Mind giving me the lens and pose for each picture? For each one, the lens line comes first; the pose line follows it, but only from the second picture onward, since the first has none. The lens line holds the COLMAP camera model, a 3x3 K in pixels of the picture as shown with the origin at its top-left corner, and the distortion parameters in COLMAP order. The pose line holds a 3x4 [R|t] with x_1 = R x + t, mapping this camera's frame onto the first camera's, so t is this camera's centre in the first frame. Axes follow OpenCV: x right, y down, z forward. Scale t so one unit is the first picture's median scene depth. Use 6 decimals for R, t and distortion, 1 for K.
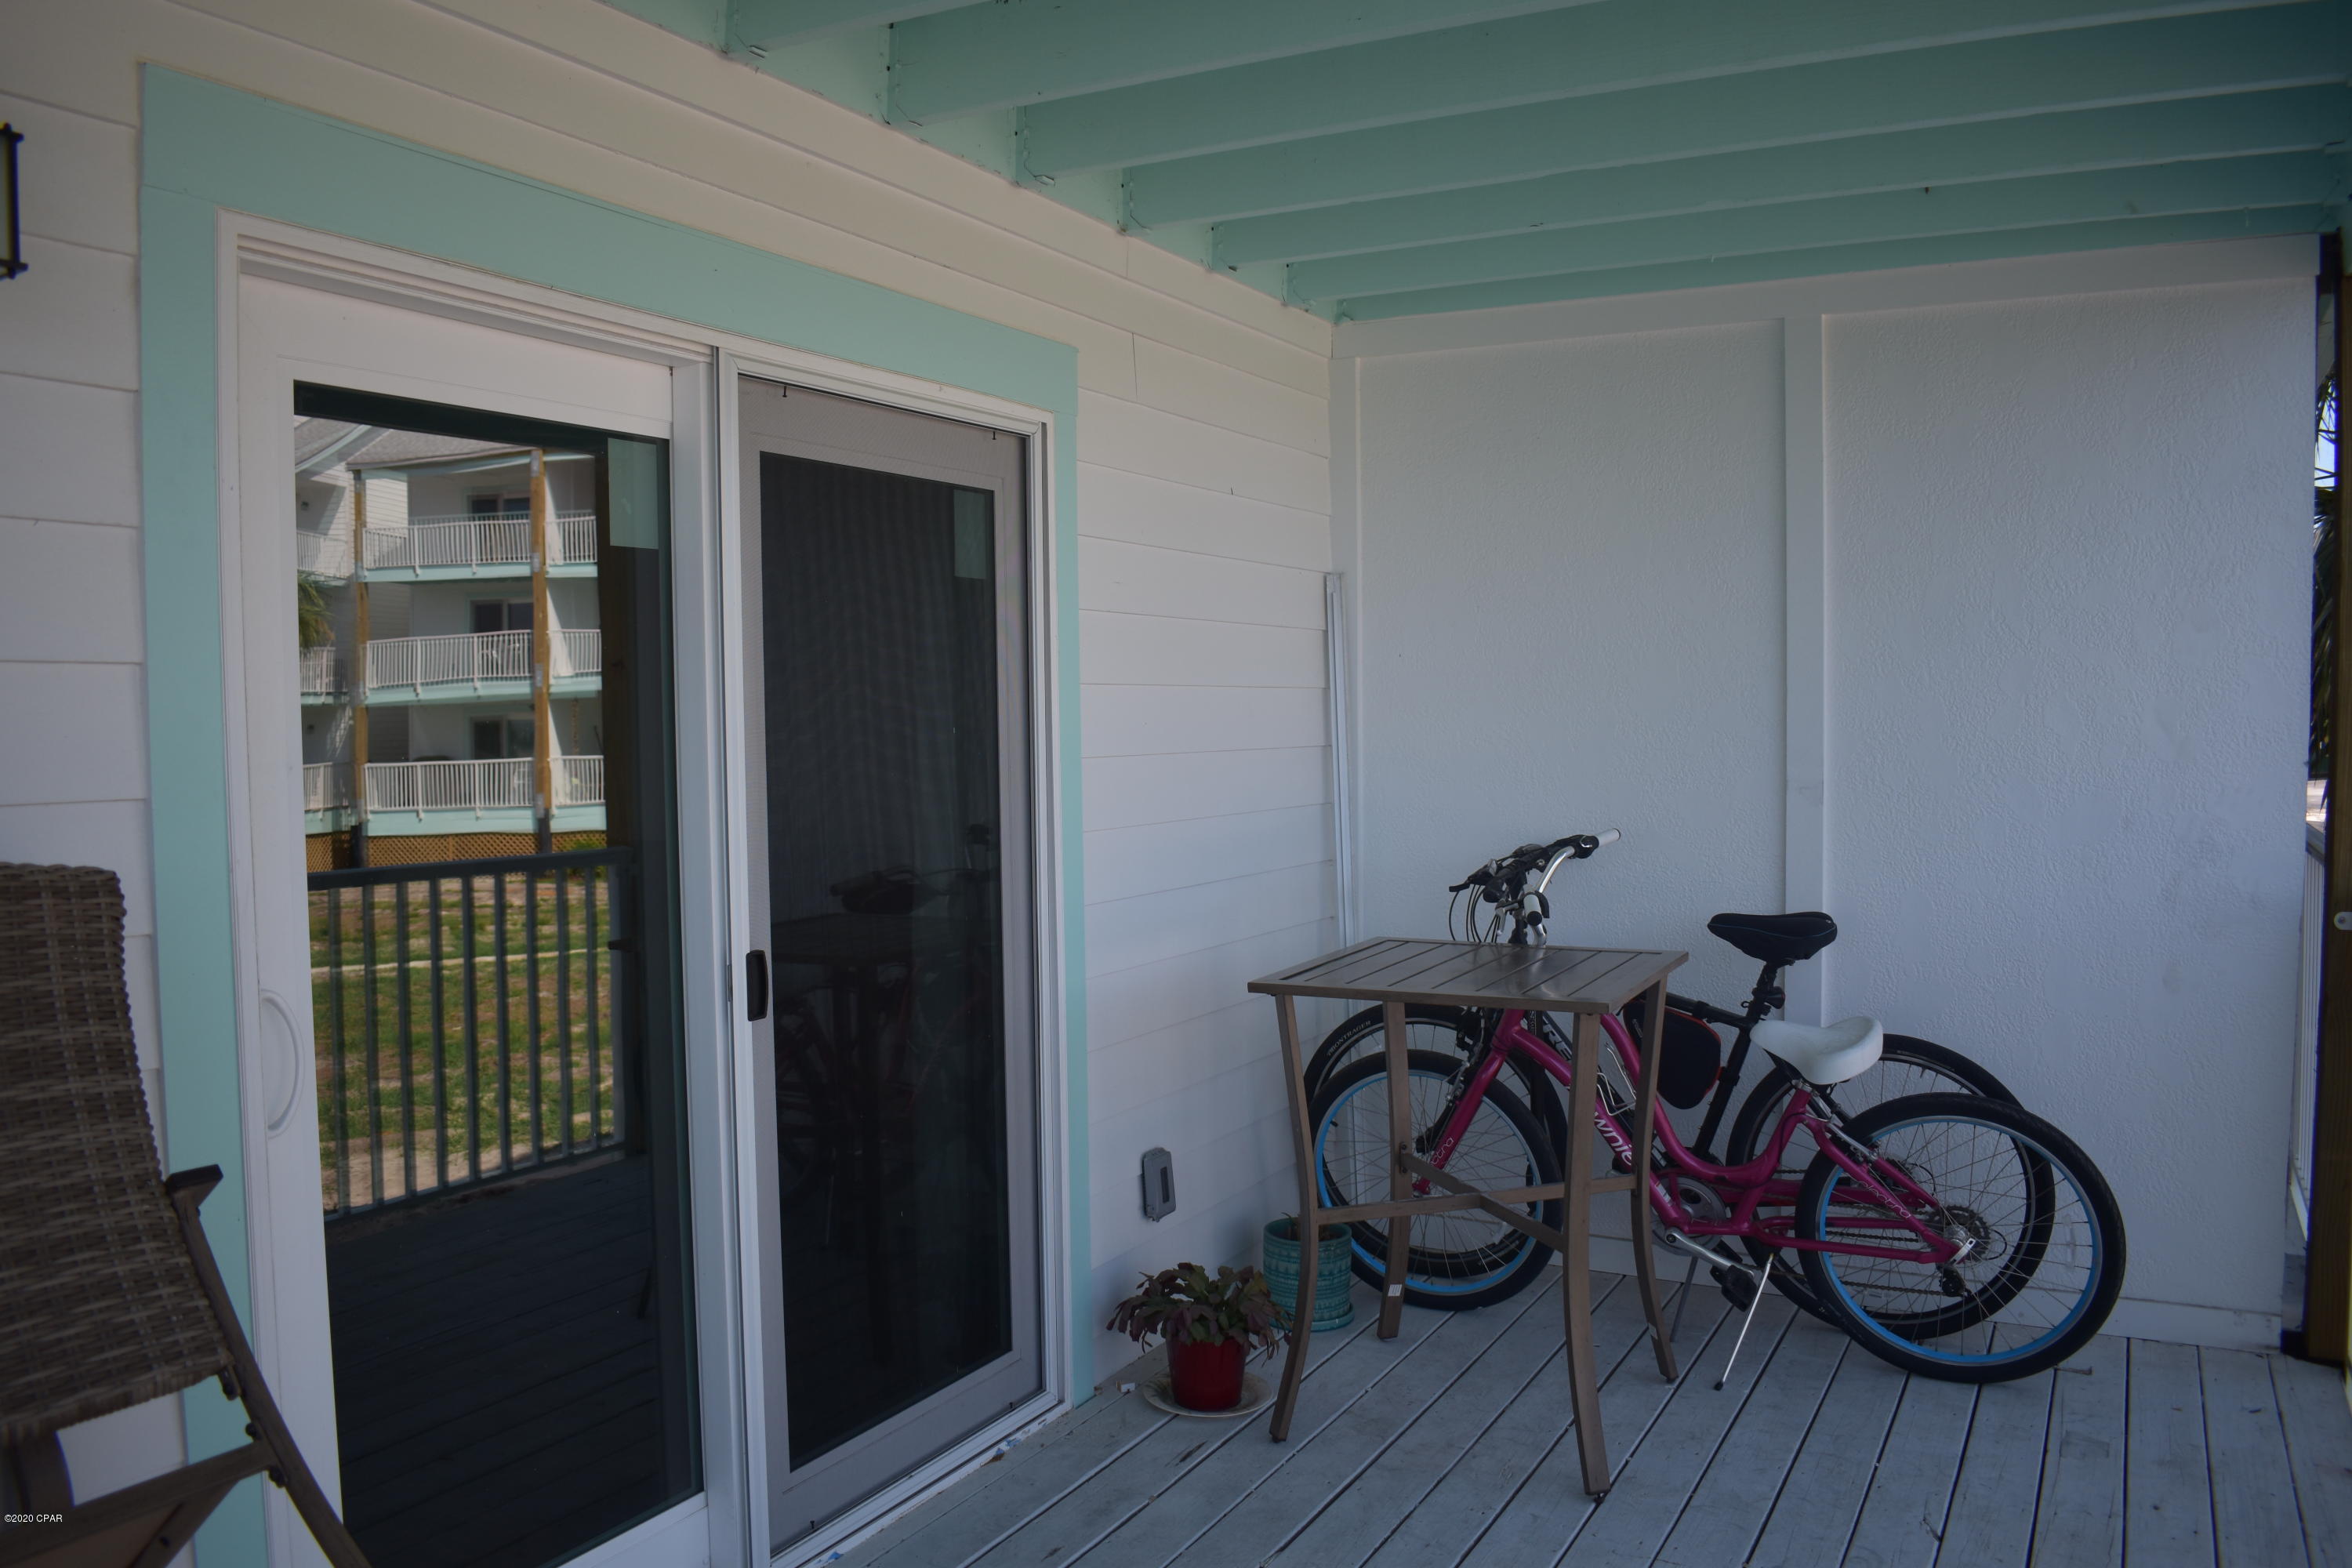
lens RADIAL K [[1815.4, 0, 1176.0], [0, 1815.4, 784.0], [0, 0, 1]] dist [-0.084448, 0.002306]
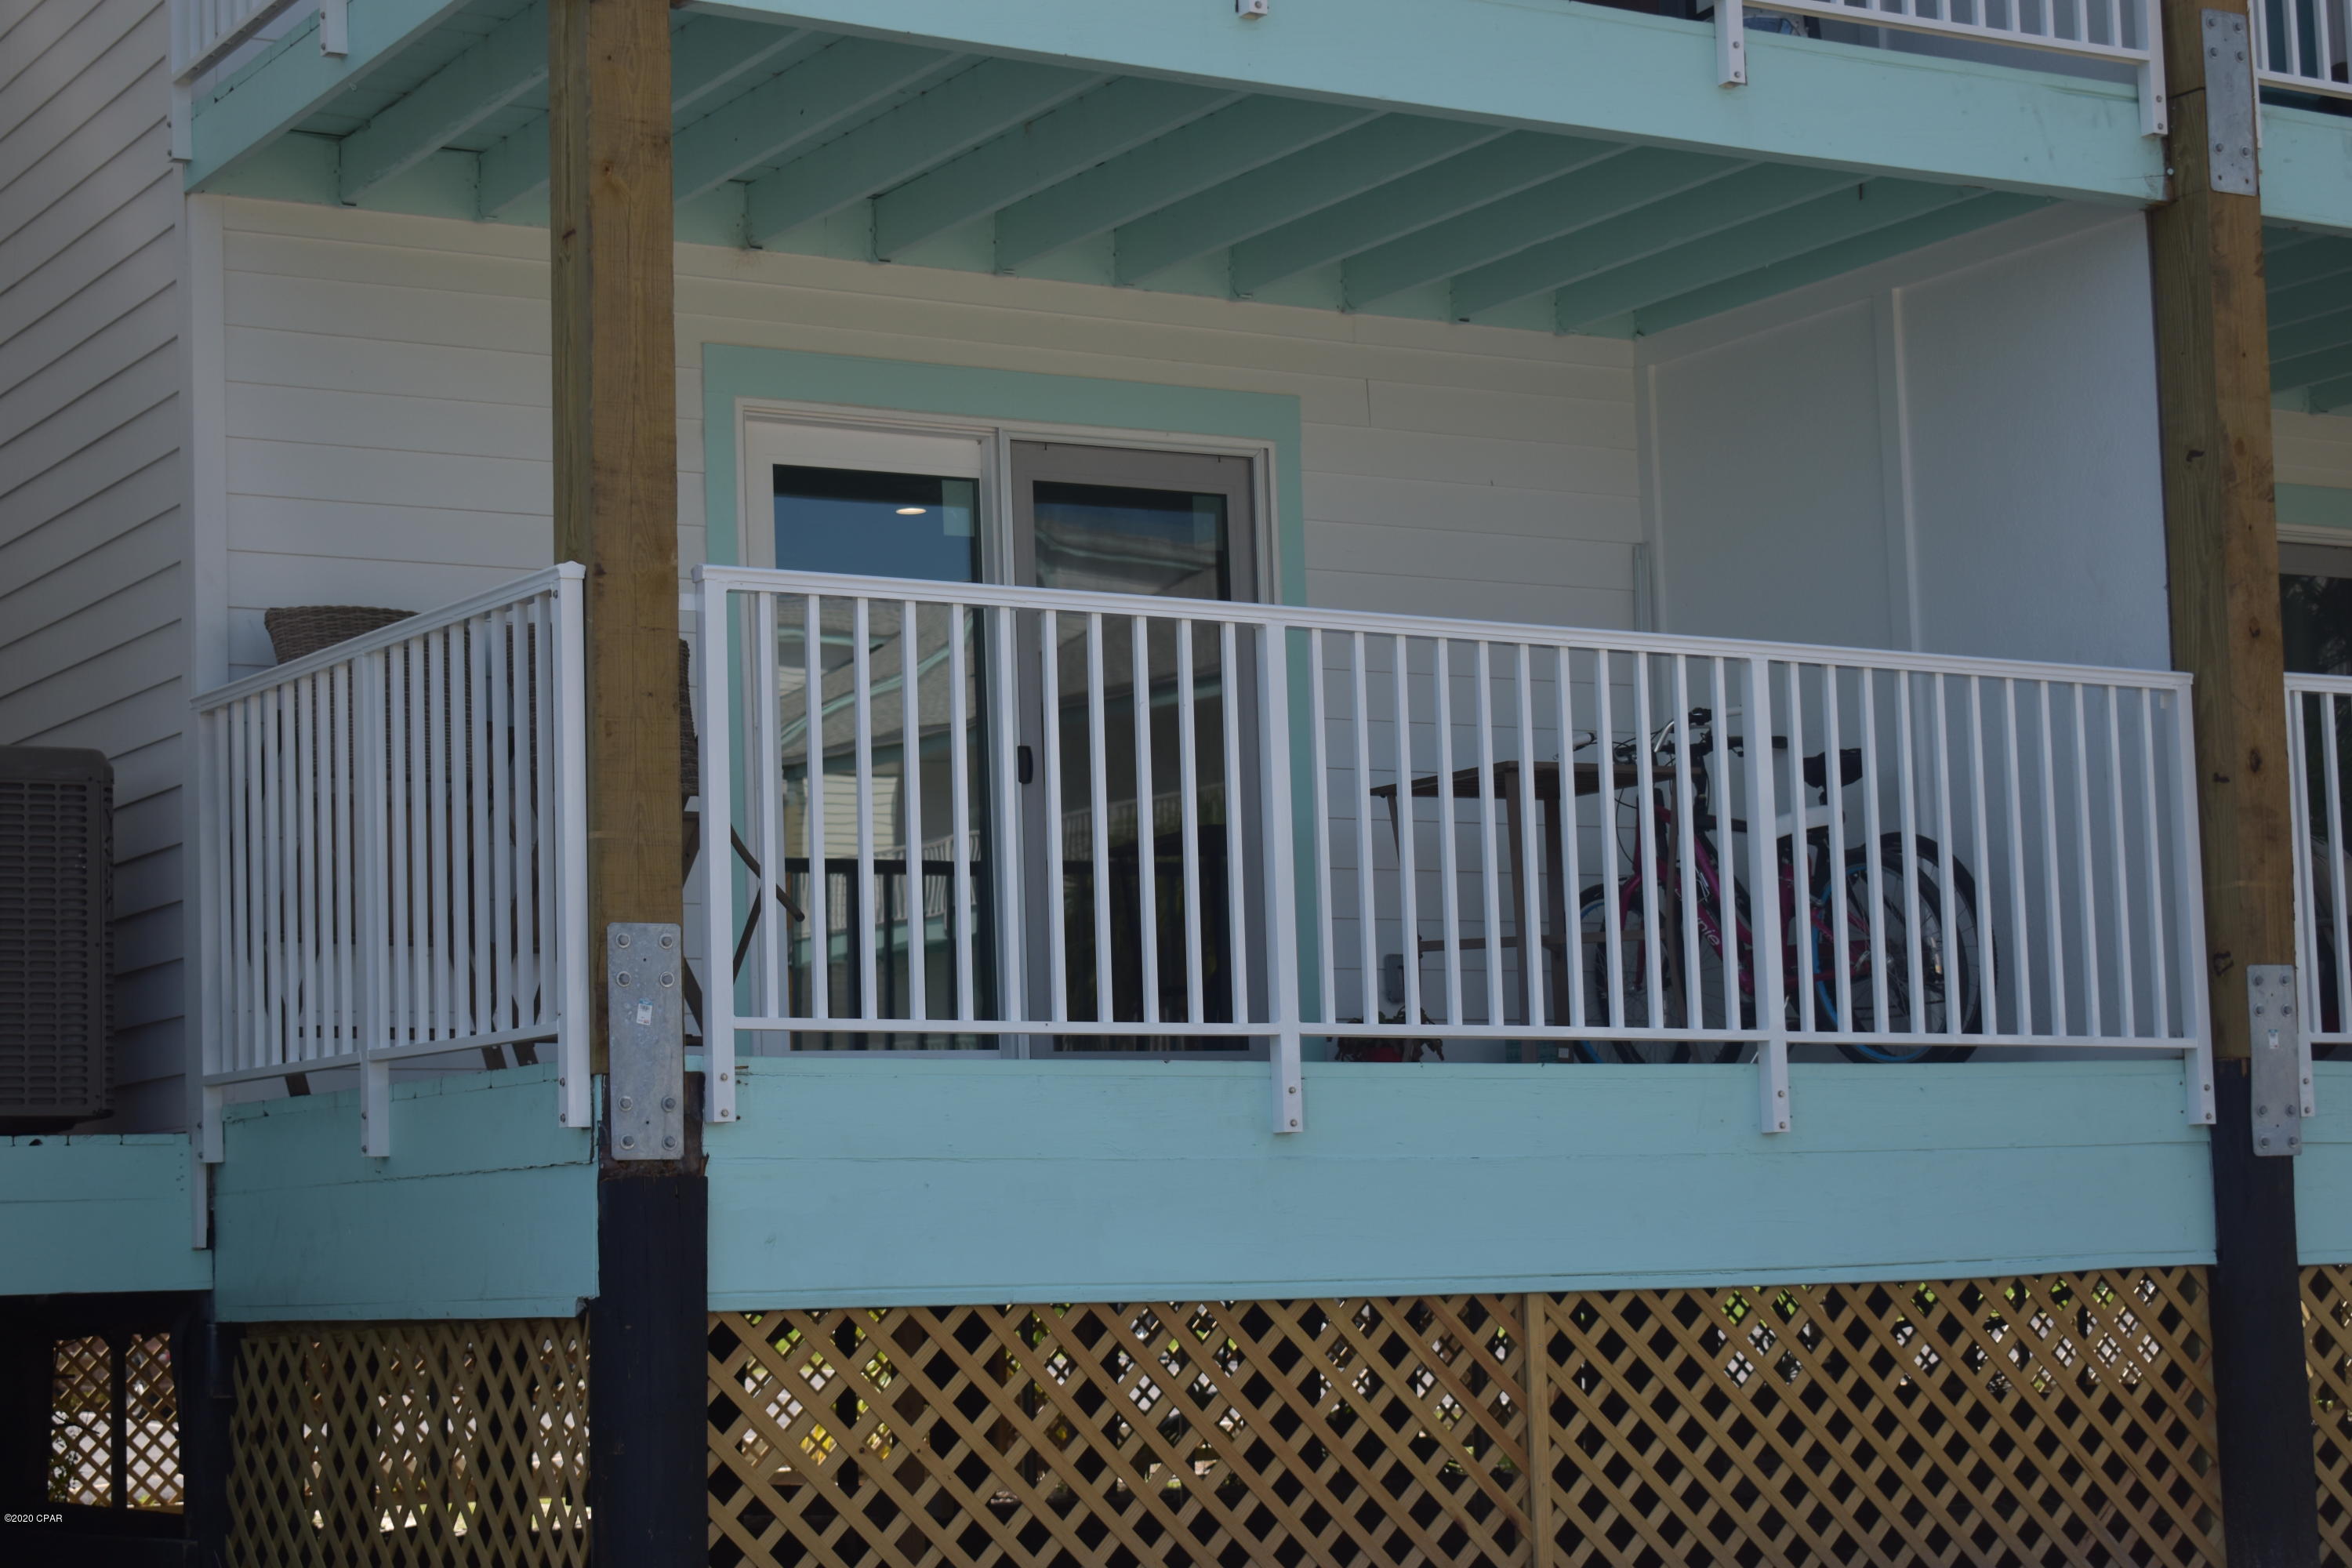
lens RADIAL K [[4397.4, 0, 1176.0], [0, 4397.4, 784.0], [0, 0, 1]] dist [0.028959, 0.023369]
pose [[0.858002, -0.075196, -0.508112, 1.755794], [0.000642, 0.989382, -0.145336, 0.631434], [0.513646, 0.124372, 0.848940, -2.195568]]
